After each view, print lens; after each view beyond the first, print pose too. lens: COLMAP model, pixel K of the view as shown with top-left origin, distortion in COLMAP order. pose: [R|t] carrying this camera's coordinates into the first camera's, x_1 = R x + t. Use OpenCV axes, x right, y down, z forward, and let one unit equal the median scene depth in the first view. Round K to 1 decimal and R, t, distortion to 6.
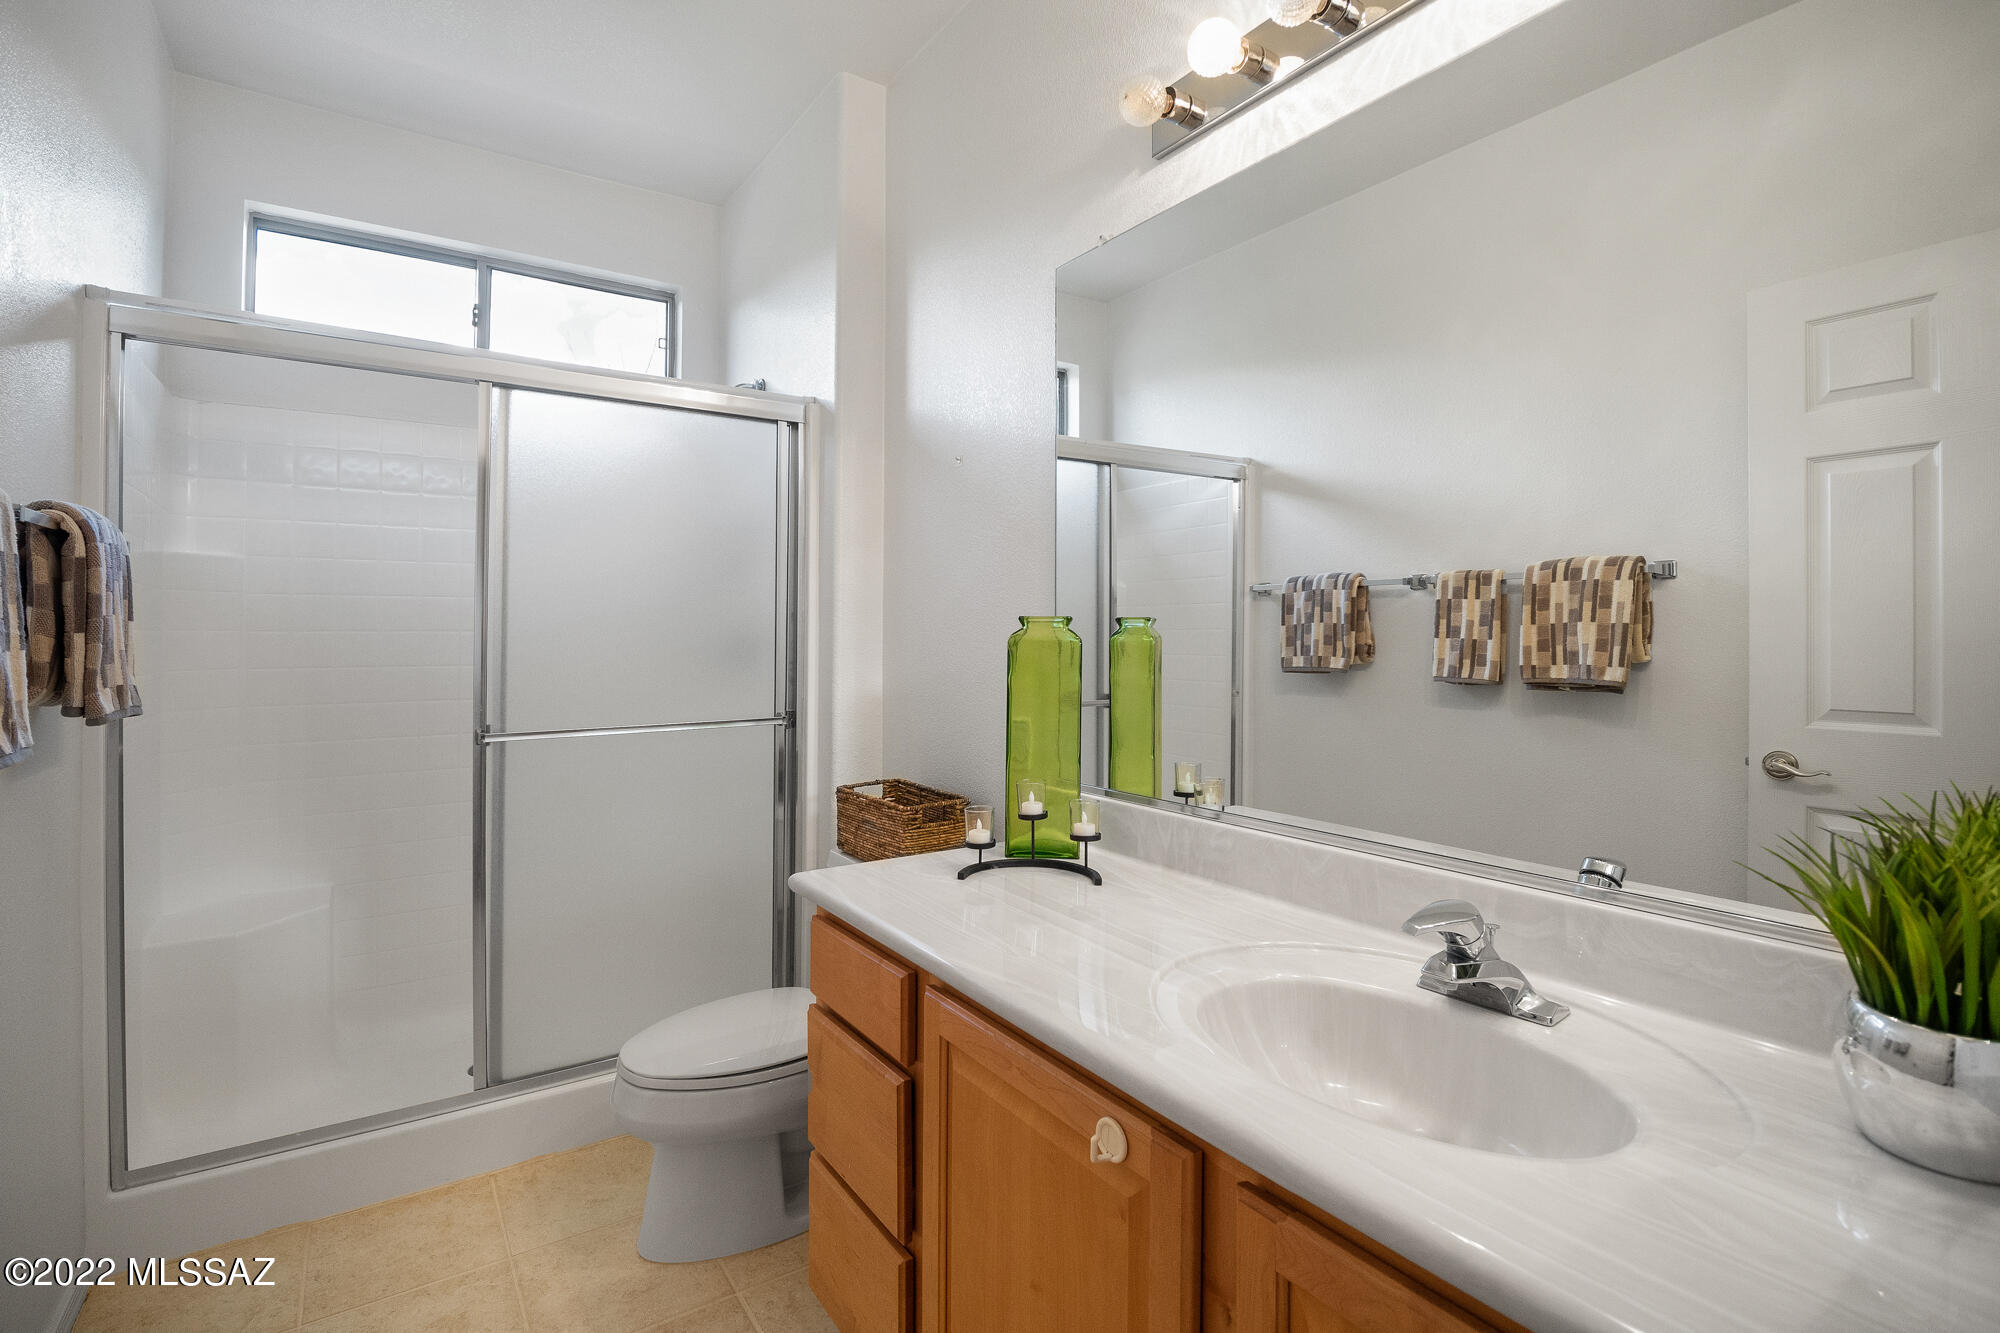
lens RADIAL K [[955.5, 0, 999.8], [0, 955.5, 630.8], [0, 0, 1]] dist [0.000181, -0.000060]
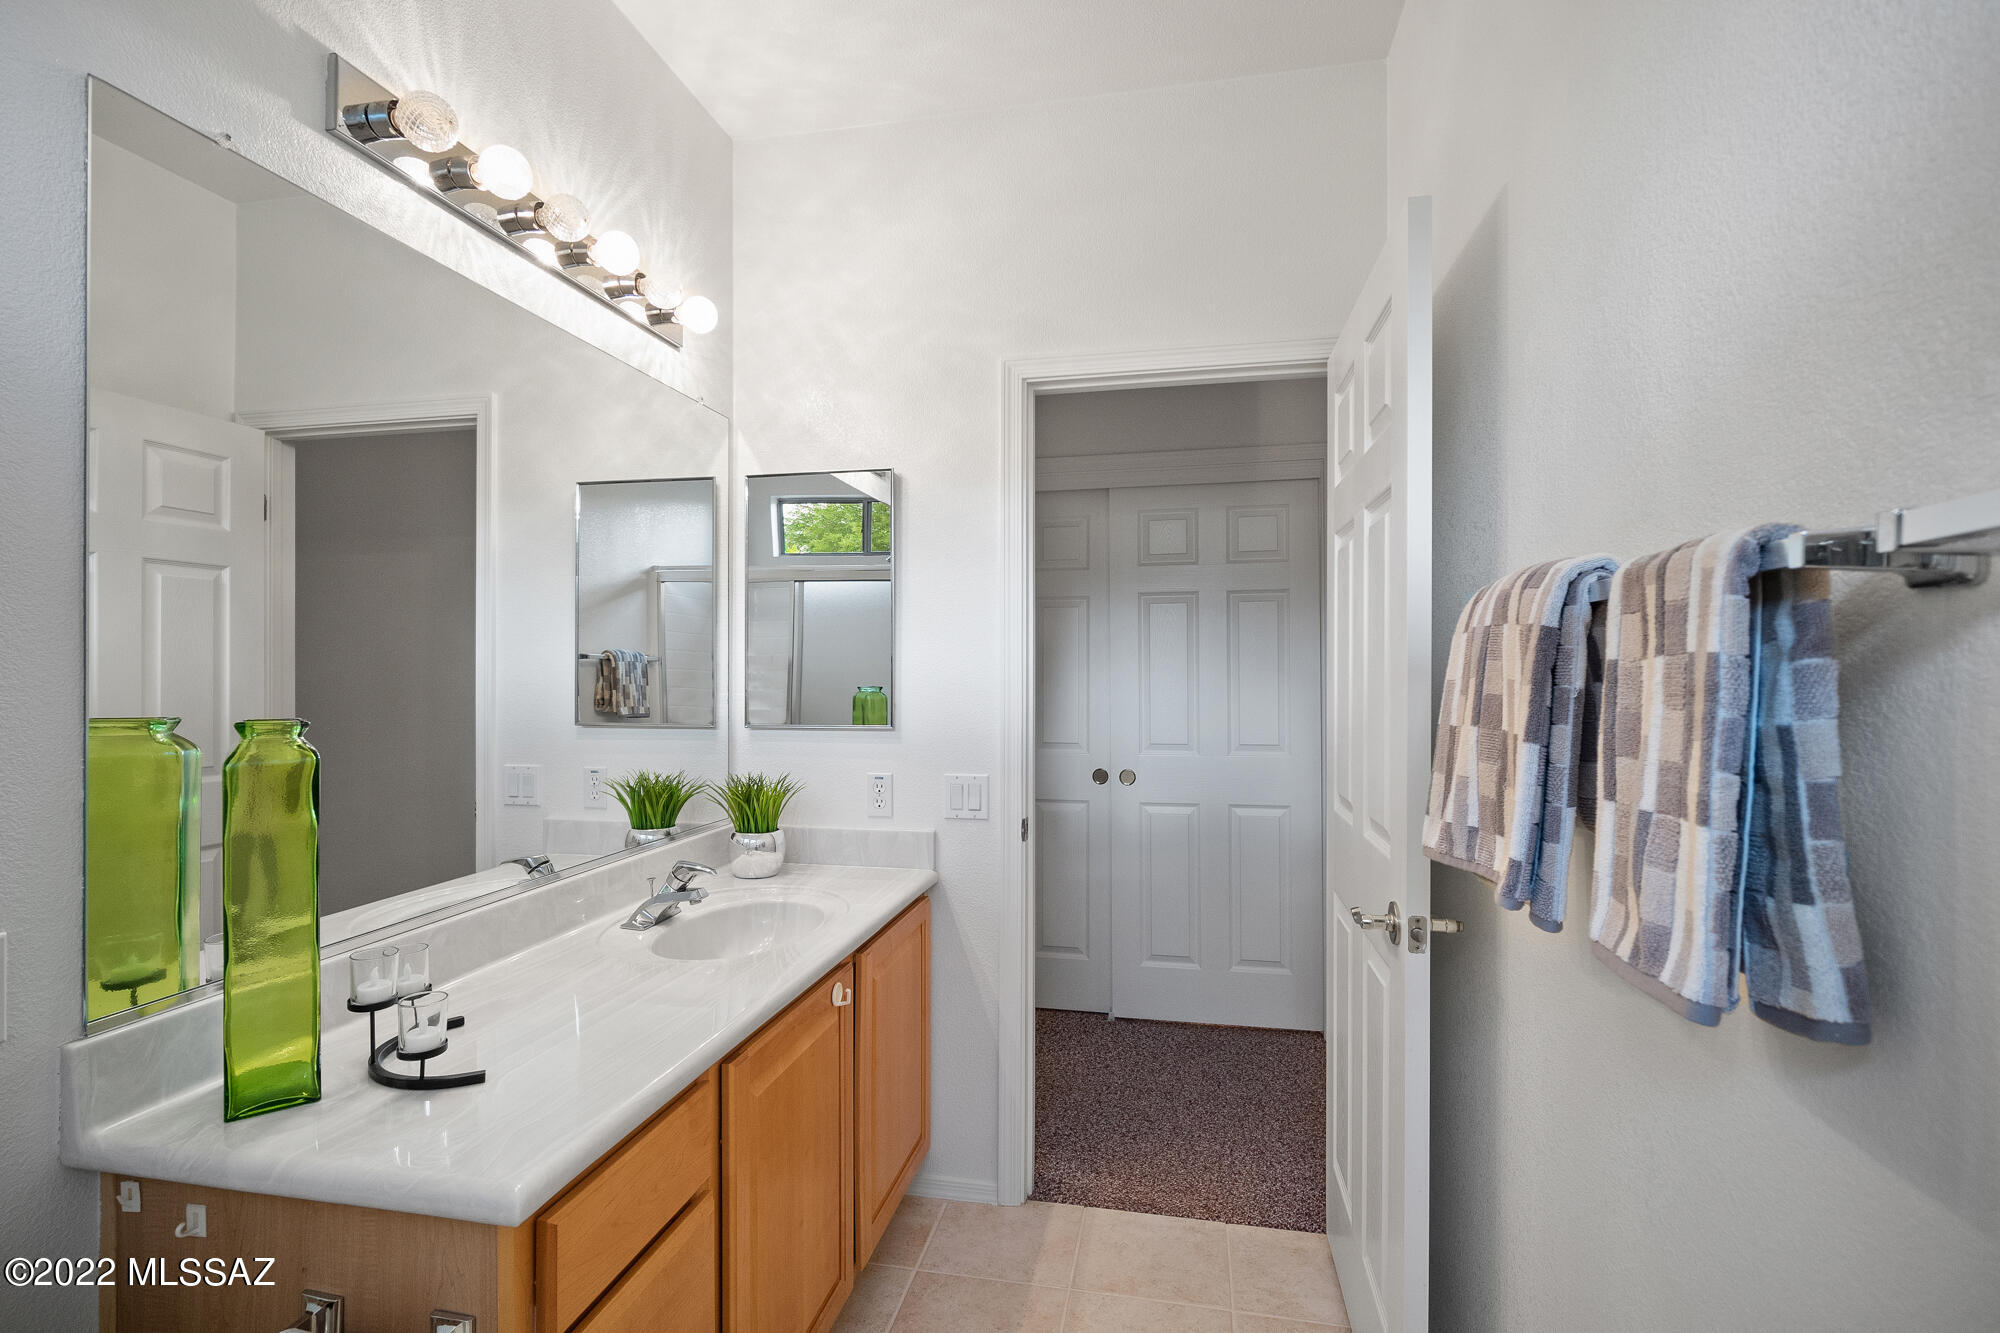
lens RADIAL K [[911.9, 0, 999.4], [0, 911.9, 671.7], [0, 0, 1]] dist [-0.001172, 0.000127]
pose [[-0.709195, -0.006660, 0.704981, -0.755663], [-0.008584, 0.999963, 0.000811, -0.053695], [-0.704960, -0.005476, -0.709226, 1.135846]]
